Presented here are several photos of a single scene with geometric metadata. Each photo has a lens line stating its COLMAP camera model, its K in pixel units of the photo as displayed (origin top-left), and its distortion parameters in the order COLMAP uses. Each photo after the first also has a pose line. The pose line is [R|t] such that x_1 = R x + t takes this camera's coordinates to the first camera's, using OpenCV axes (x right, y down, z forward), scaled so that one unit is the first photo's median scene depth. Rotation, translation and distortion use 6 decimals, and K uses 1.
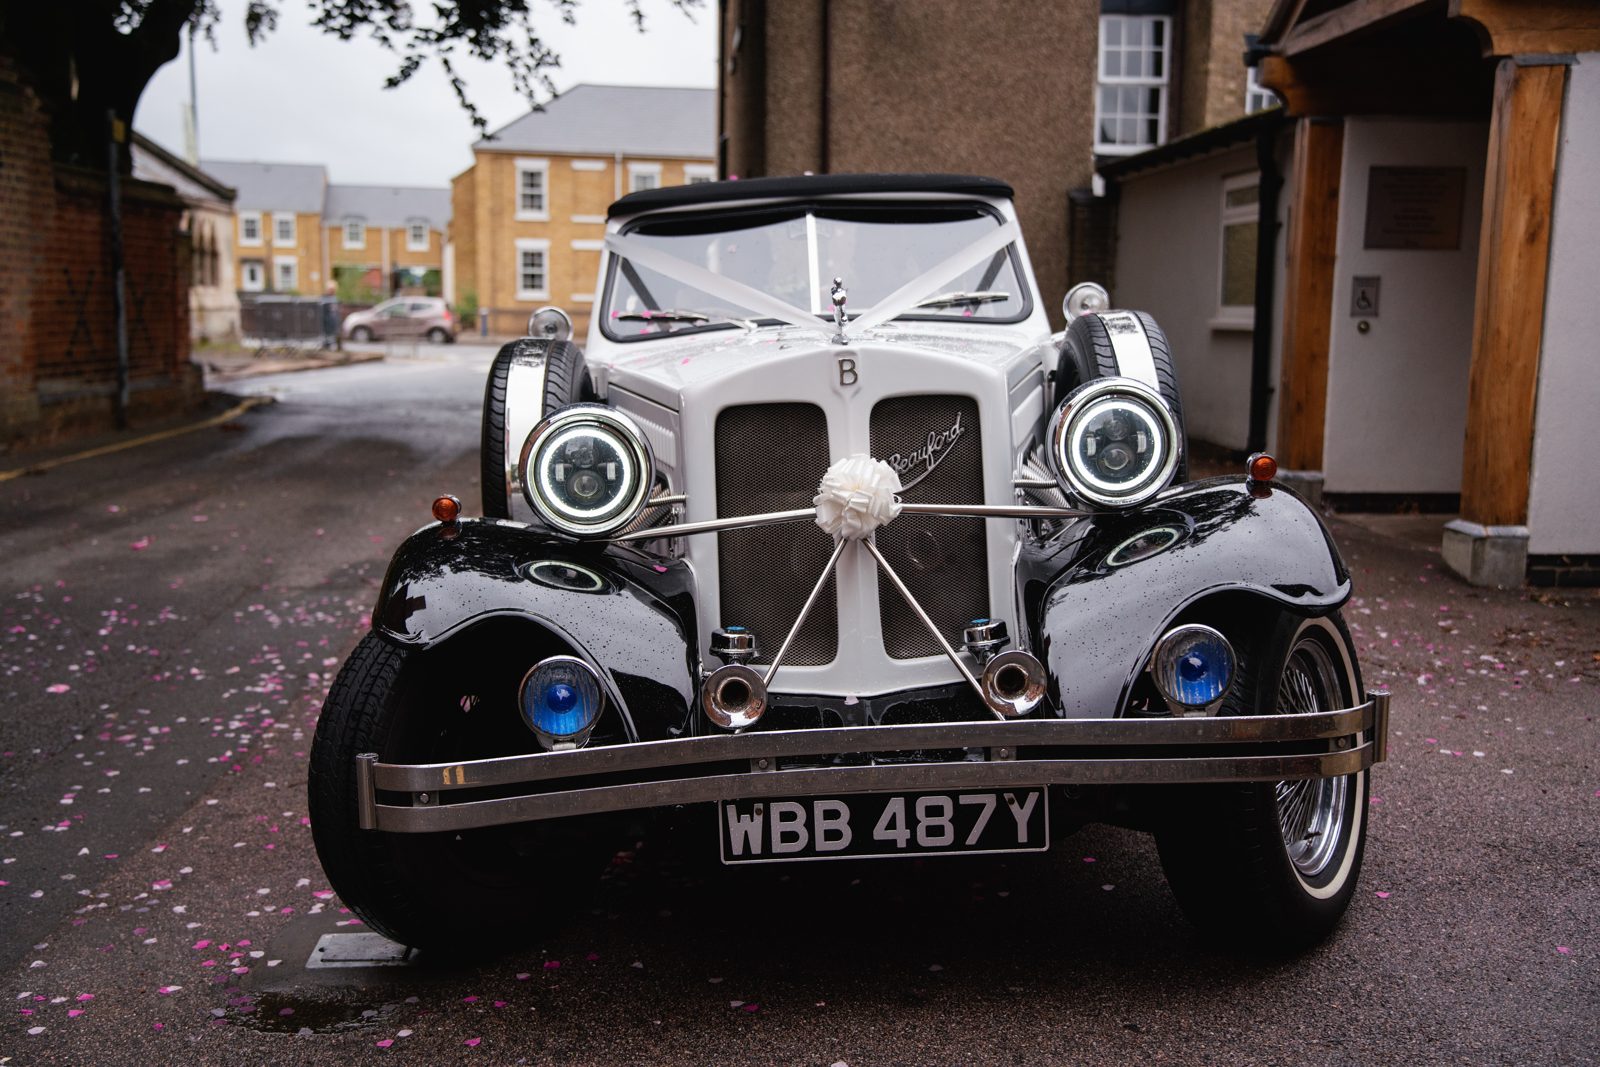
lens RADIAL K [[1682.3, 0, 800.0], [0, 1682.3, 533.5], [0, 0, 1]] dist [0.039274, 0.160410]
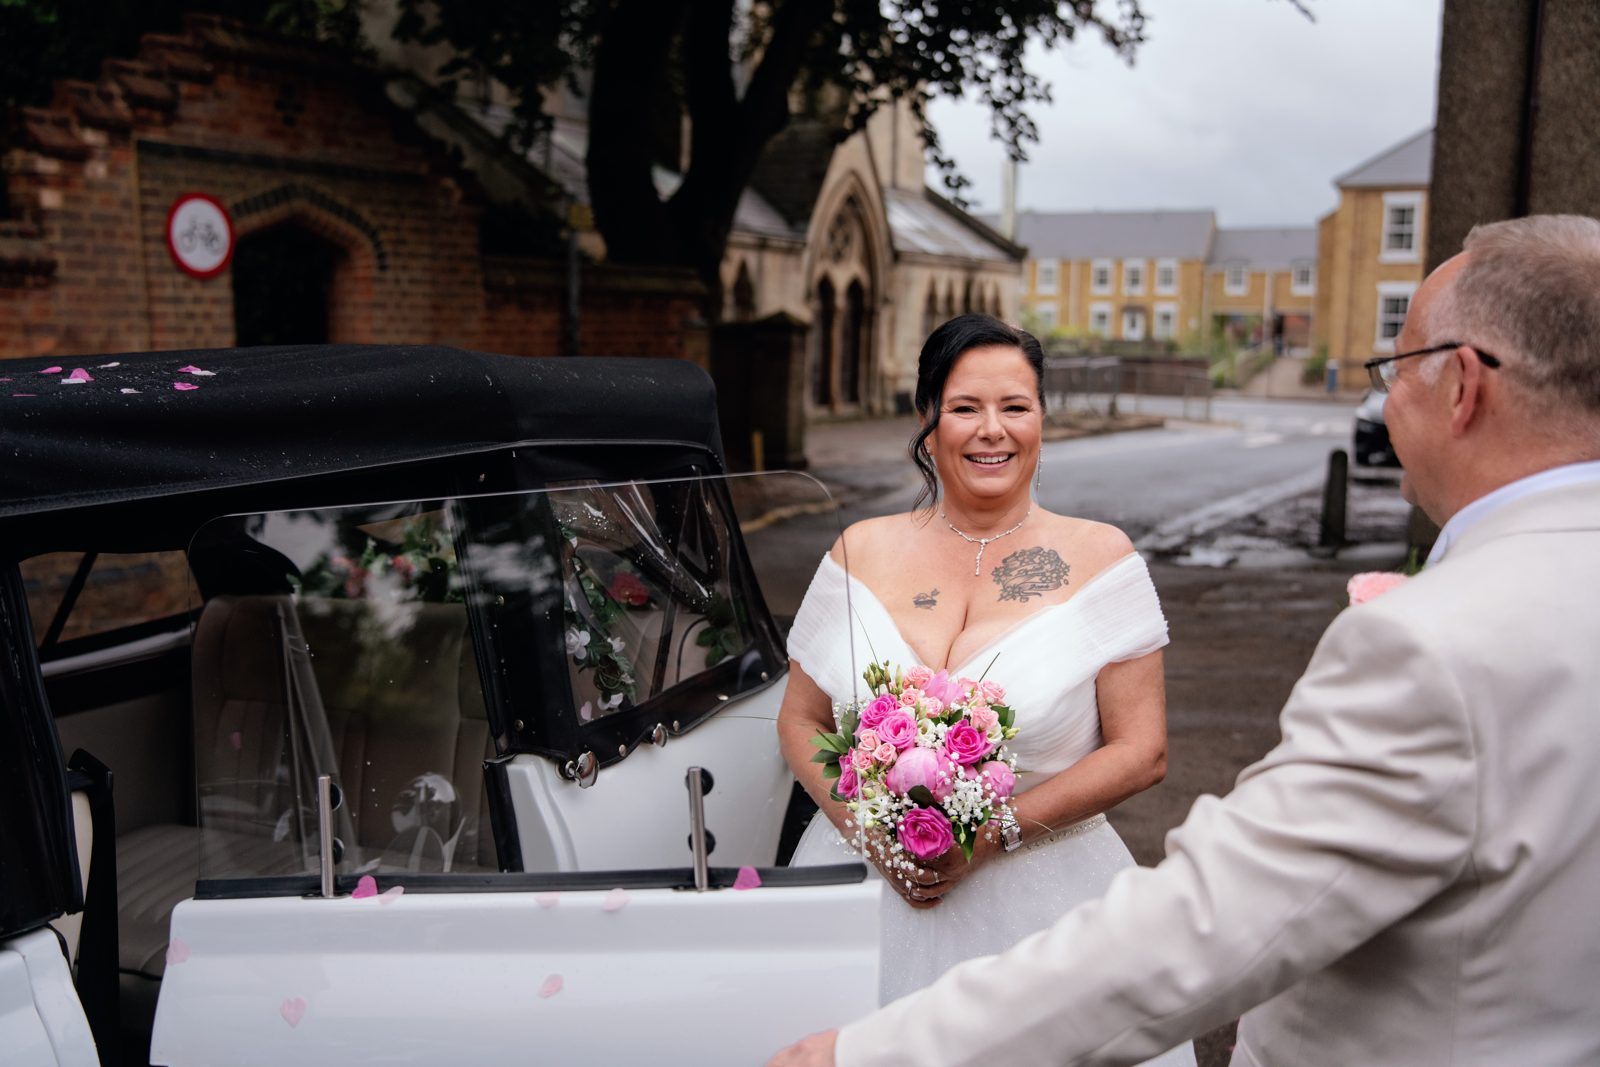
lens RADIAL K [[1682.3, 0, 800.0], [0, 1682.3, 533.5], [0, 0, 1]] dist [0.039274, 0.160410]
pose [[0.860296, 0.055733, -0.506739, 0.120763], [-0.067037, 0.997742, -0.004073, -0.064550], [0.505368, 0.037474, 0.862090, 0.264301]]
